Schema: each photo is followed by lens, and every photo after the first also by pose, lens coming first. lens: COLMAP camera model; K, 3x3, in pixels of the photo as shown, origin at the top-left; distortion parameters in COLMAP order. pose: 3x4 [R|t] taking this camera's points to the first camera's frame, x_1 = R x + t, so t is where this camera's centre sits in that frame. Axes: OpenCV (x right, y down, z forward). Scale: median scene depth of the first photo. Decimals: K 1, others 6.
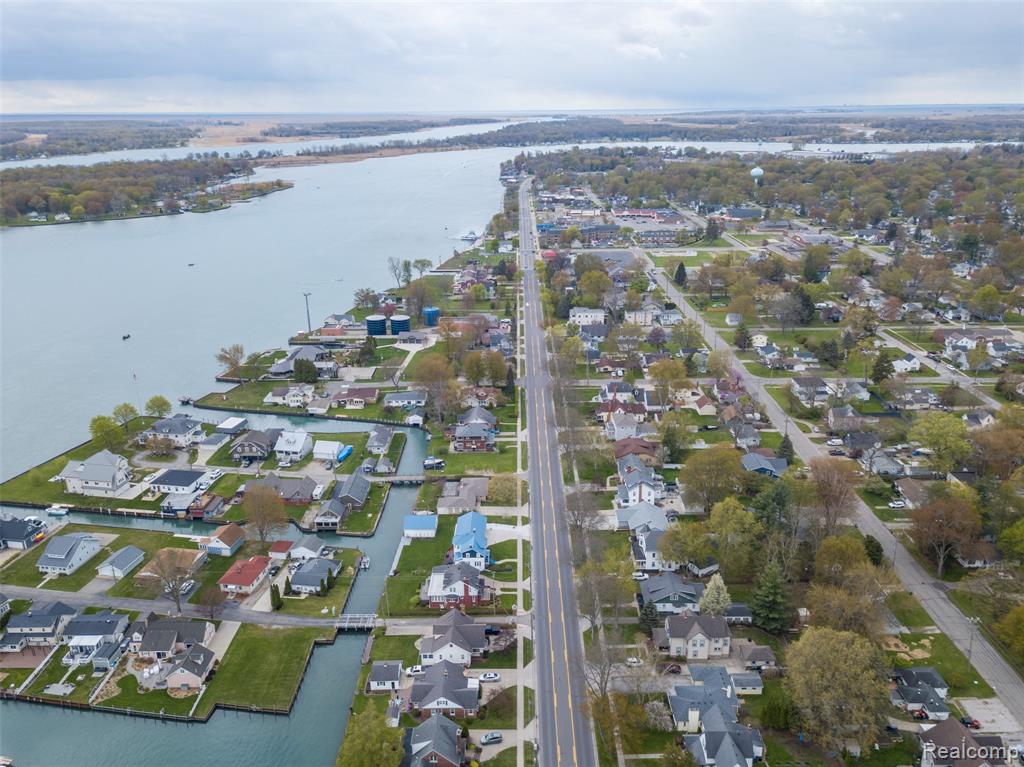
lens RADIAL K [[781.6, 0, 512.0], [0, 781.6, 383.5], [0, 0, 1]] dist [0.065376, -0.063480]
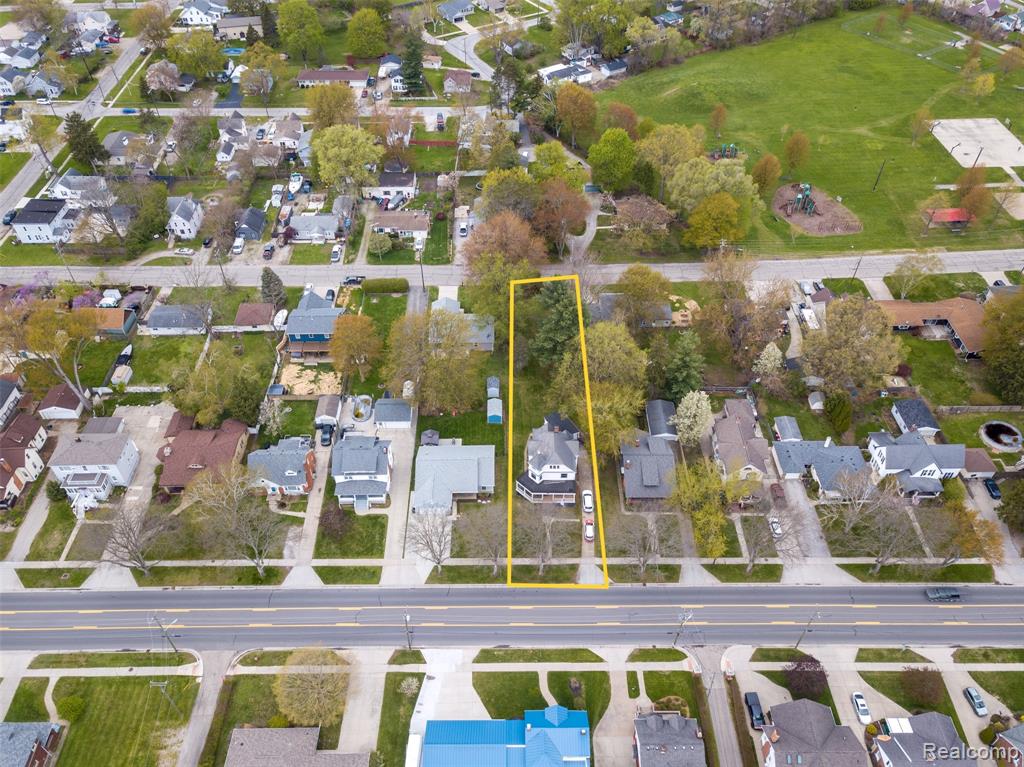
lens RADIAL K [[781.6, 0, 512.0], [0, 781.6, 383.5], [0, 0, 1]] dist [0.065376, -0.063480]
pose [[-0.014225, -0.691309, 0.722419, -0.245813], [0.337827, 0.676684, 0.654195, -0.278929], [-0.941101, 0.253359, 0.223917, 0.791390]]
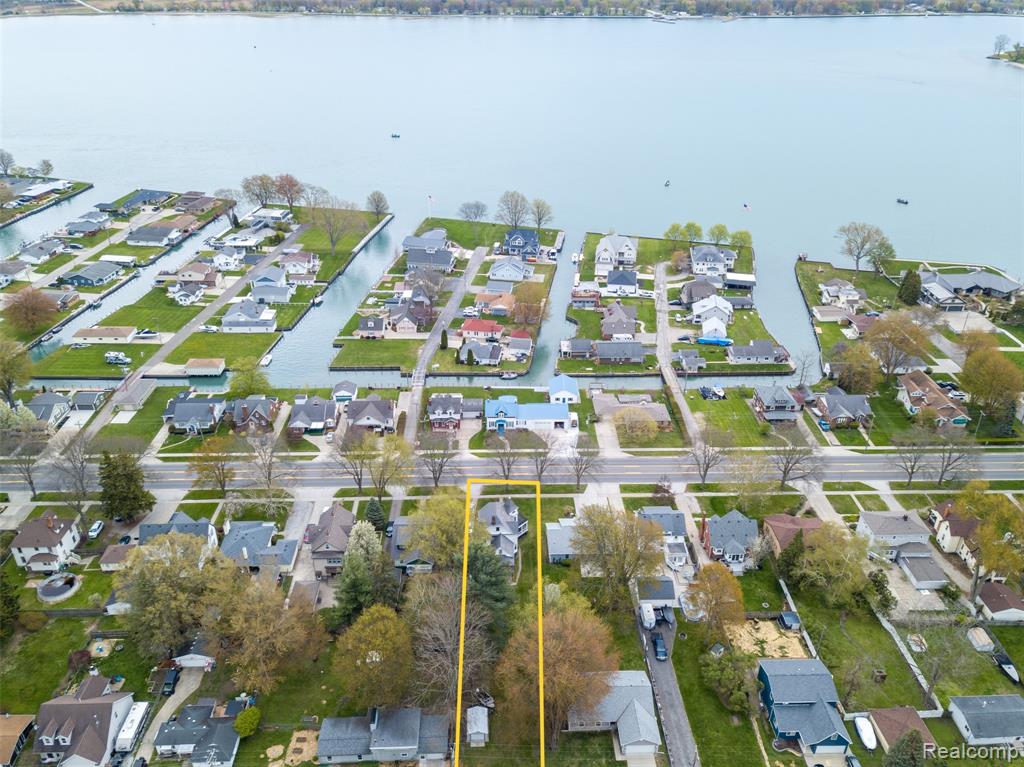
lens RADIAL K [[781.6, 0, 512.0], [0, 781.6, 383.5], [0, 0, 1]] dist [0.065376, -0.063480]
pose [[0.032716, 0.504807, -0.862612, 0.745901], [-0.343035, 0.816318, 0.464706, -0.270463], [0.938753, 0.280703, 0.199873, 0.744415]]
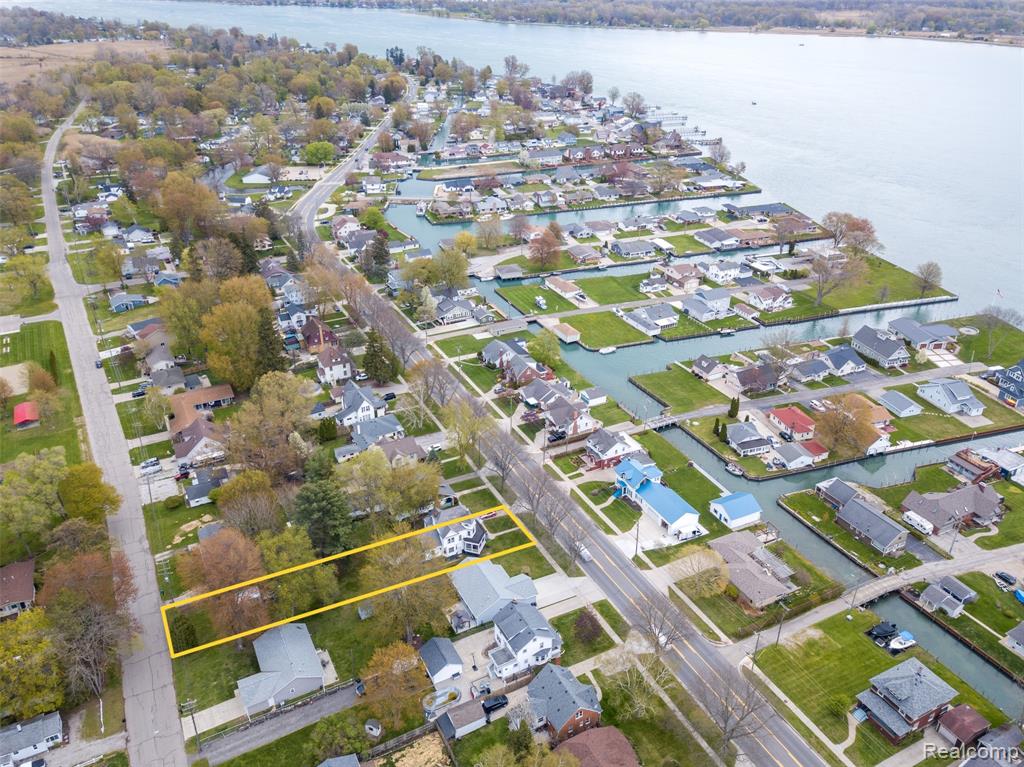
lens RADIAL K [[781.6, 0, 512.0], [0, 781.6, 383.5], [0, 0, 1]] dist [0.065376, -0.063480]
pose [[-0.886591, 0.230390, -0.401094, 0.398196], [-0.144409, 0.685921, 0.713203, -0.471887], [0.439434, 0.690241, -0.574861, 1.295630]]
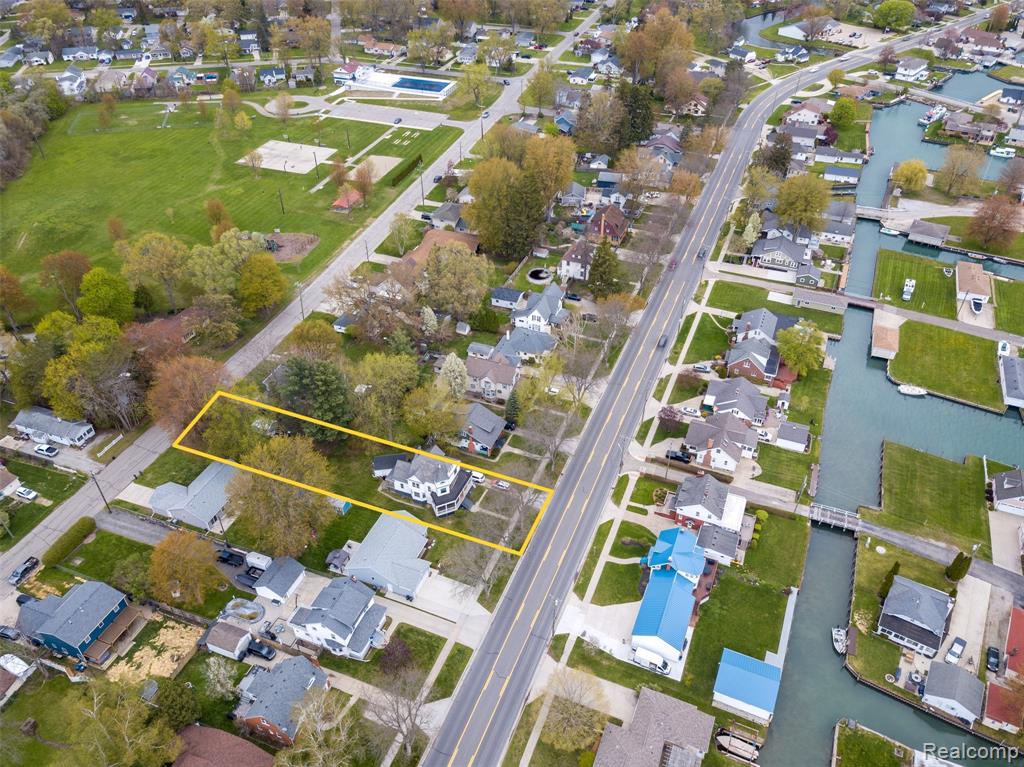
lens RADIAL K [[781.6, 0, 512.0], [0, 781.6, 383.5], [0, 0, 1]] dist [0.065376, -0.063480]
pose [[-0.929484, -0.214389, 0.300162, -0.085079], [0.142304, 0.542336, 0.828022, -0.418849], [-0.340308, 0.812347, -0.473584, 1.160367]]
